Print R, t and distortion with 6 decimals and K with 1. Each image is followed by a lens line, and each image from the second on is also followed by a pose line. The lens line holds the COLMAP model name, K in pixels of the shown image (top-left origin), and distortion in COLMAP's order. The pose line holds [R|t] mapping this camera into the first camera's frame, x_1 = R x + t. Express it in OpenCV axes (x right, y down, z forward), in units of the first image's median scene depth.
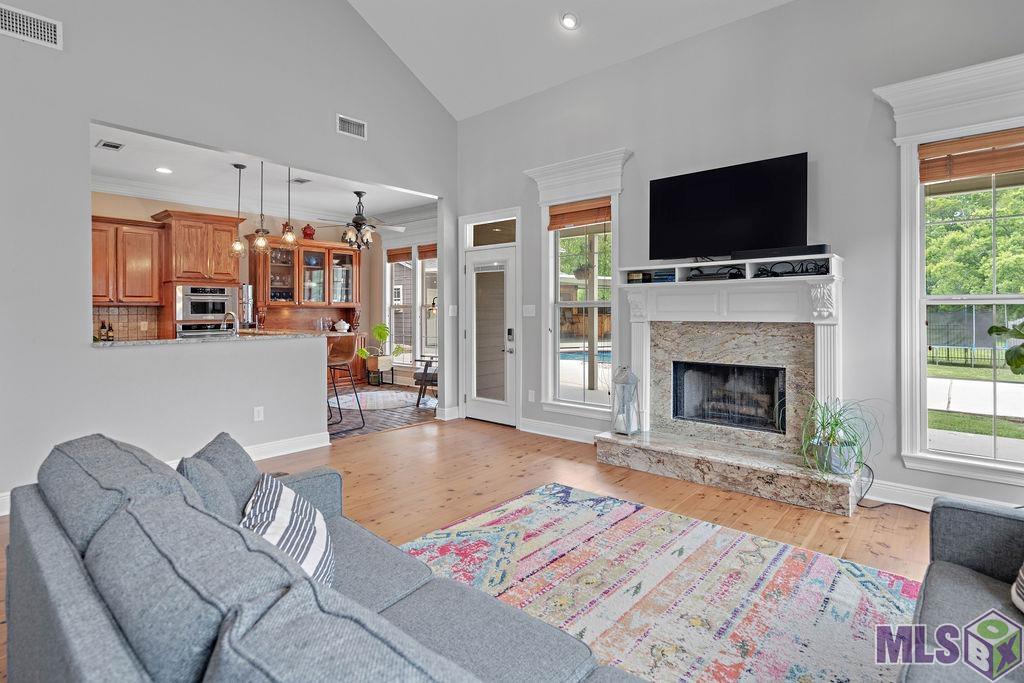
lens RADIAL K [[514.8, 0, 515.2], [0, 514.8, 310.4], [0, 0, 1]] dist [0.000998, 0.000377]
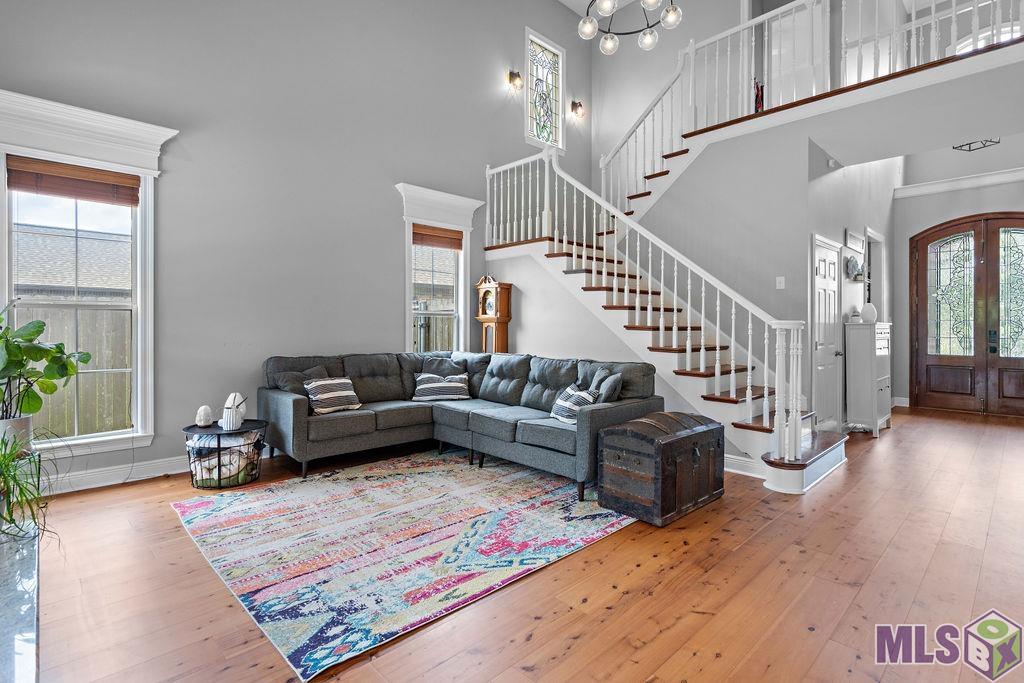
lens RADIAL K [[499.9, 0, 510.8], [0, 499.9, 323.5], [0, 0, 1]] dist [0.000705, 0.000559]
pose [[-0.995337, -0.001974, 0.096440, -0.161413], [-0.002036, 0.999998, -0.000540, 0.017833], [-0.096439, -0.000734, -0.995339, 1.554690]]
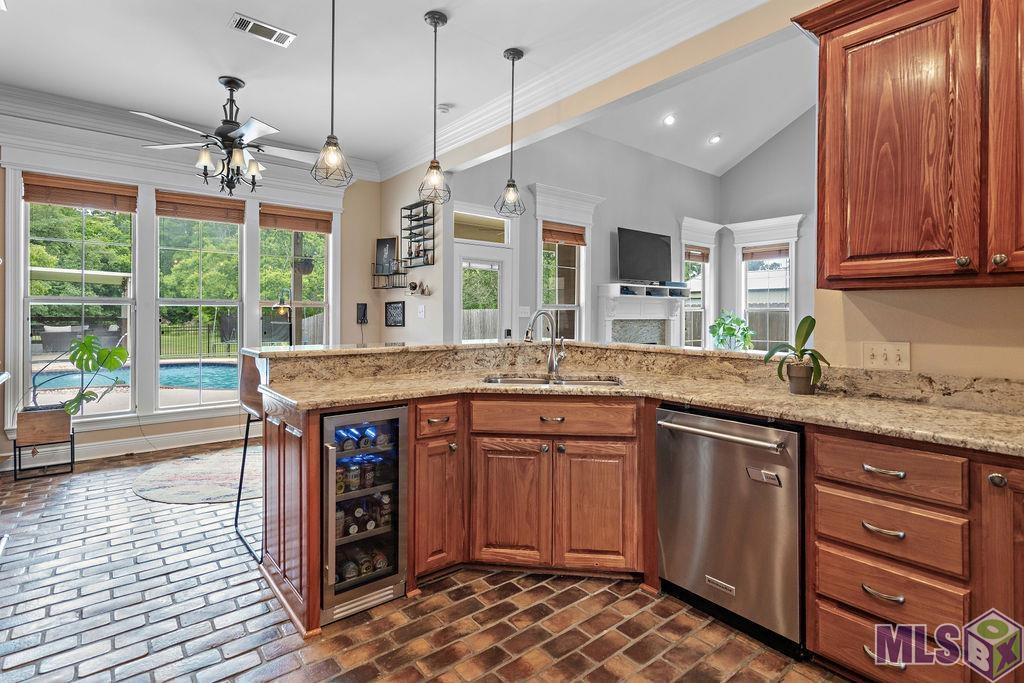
lens RADIAL K [[502.6, 0, 511.6], [0, 502.6, 314.4], [0, 0, 1]] dist [0.001267, -0.000052]
pose [[0.174333, 0.003542, 0.984680, -1.576056], [-0.005420, 0.999982, -0.002638, 0.013618], [-0.984672, -0.004877, 0.174349, 1.323846]]
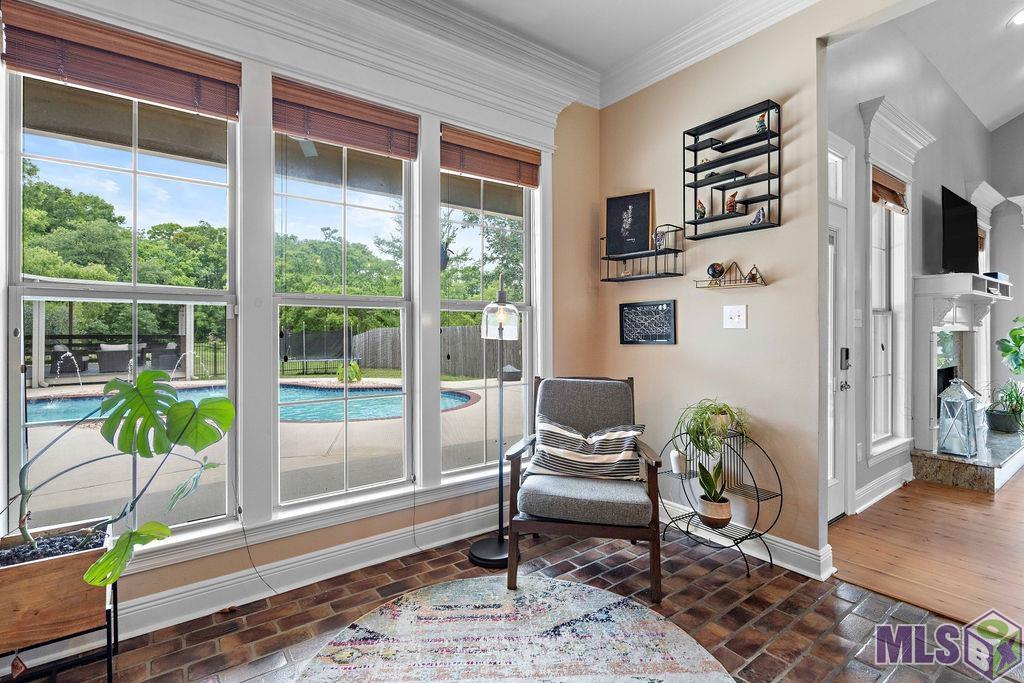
lens RADIAL K [[478.0, 0, 510.1], [0, 478.0, 327.2], [0, 0, 1]] dist [-0.002734, 0.000303]
pose [[0.220704, 0.007863, 0.975309, -0.997820], [0.001648, 0.999963, -0.008435, 0.026239], [-0.975339, 0.003469, 0.220683, 2.016294]]
